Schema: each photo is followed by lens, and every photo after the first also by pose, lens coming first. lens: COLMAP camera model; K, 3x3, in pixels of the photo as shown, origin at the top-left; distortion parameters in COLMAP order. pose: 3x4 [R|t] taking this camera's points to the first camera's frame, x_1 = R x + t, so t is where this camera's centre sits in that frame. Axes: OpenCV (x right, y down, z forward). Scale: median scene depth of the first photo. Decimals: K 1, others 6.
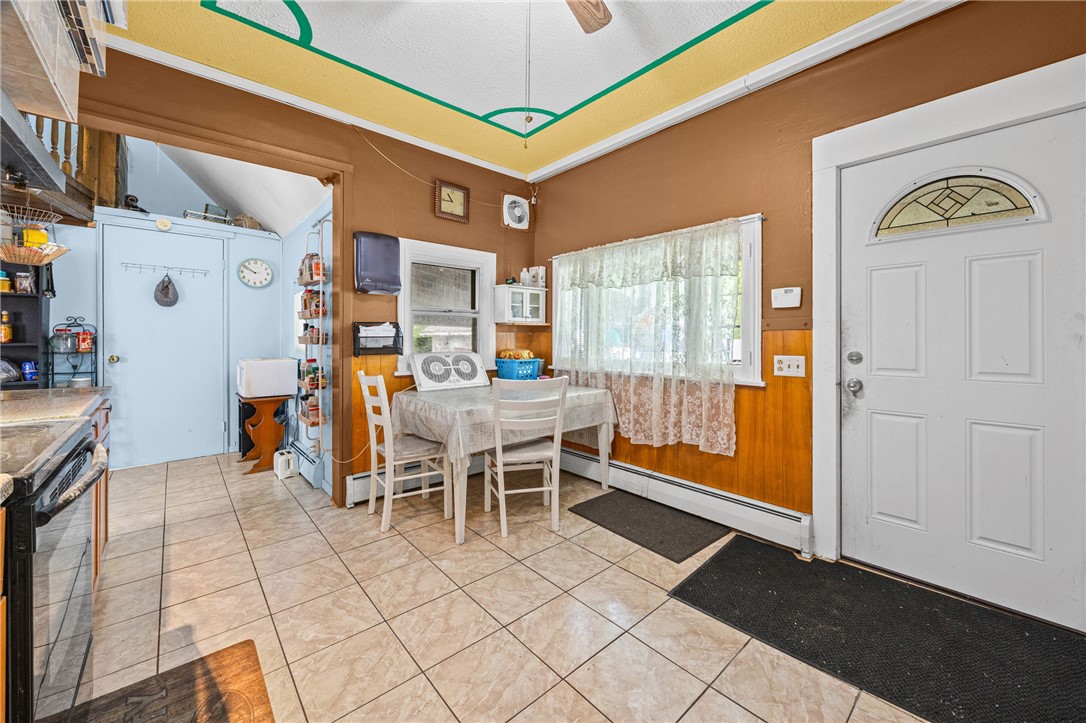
lens RADIAL K [[421.4, 0, 552.4], [0, 421.4, 334.1], [0, 0, 1]] dist [-0.003783, -0.000175]
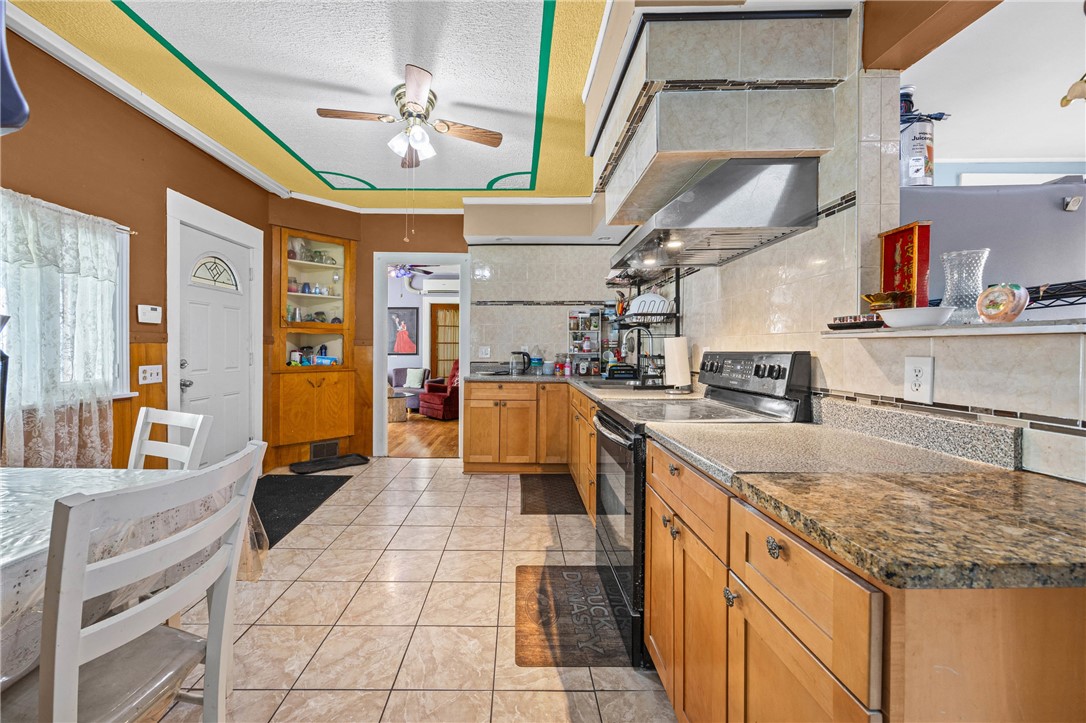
lens RADIAL K [[421.4, 0, 508.5], [0, 421.4, 355.0], [0, 0, 1]] dist [-0.003783, -0.000175]
pose [[-0.727912, -0.010752, 0.685587, -0.917459], [-0.008076, 0.999942, 0.007107, 0.007515], [-0.685623, -0.000363, -0.727956, 1.159787]]
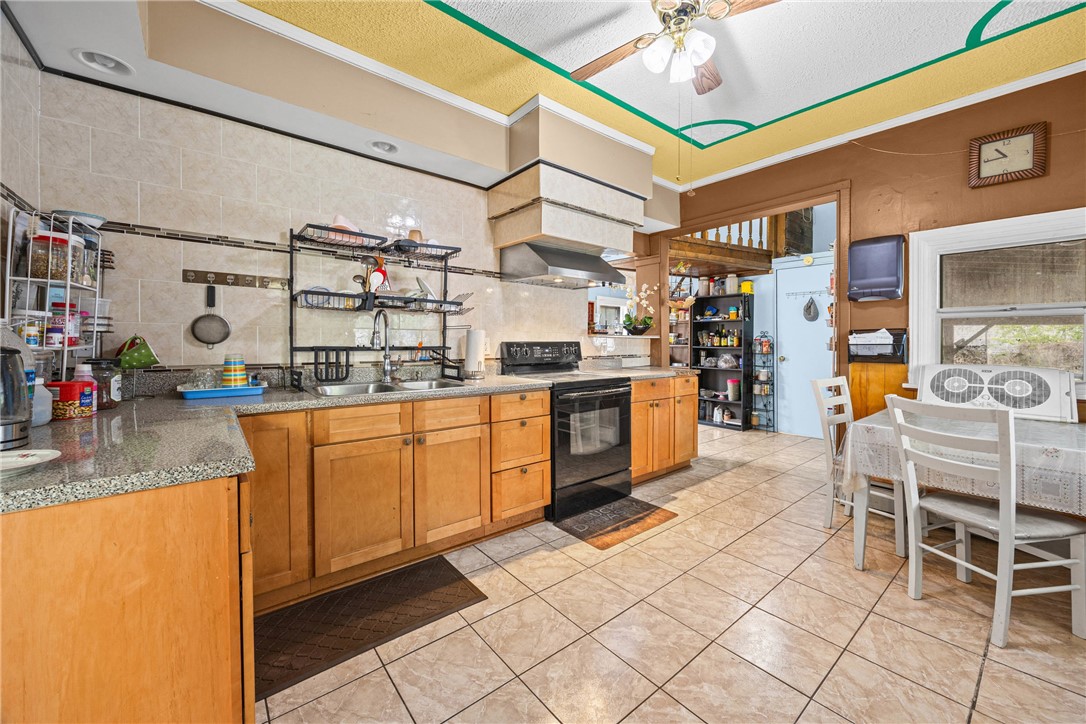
lens RADIAL K [[421.4, 0, 552.7], [0, 421.4, 341.4], [0, 0, 1]] dist [-0.003783, -0.000175]
pose [[-0.041548, -0.002438, -0.999134, 0.727273], [0.000805, 0.999997, -0.002473, 0.002057], [0.999136, -0.000907, -0.041546, 0.370725]]
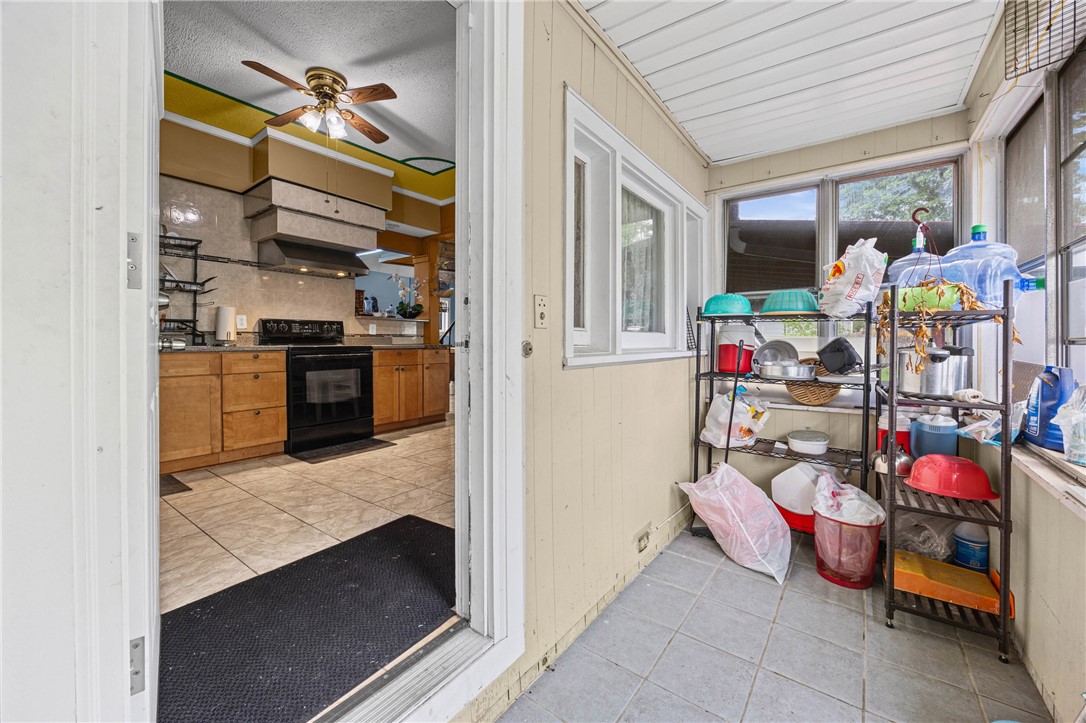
lens RADIAL K [[421.4, 0, 546.7], [0, 421.4, 339.9], [0, 0, 1]] dist [-0.003783, -0.000175]
pose [[0.202745, -0.011902, -0.979159, 1.268246], [0.012706, 0.999874, -0.009523, 0.121829], [0.979149, -0.010511, 0.202871, 0.963068]]
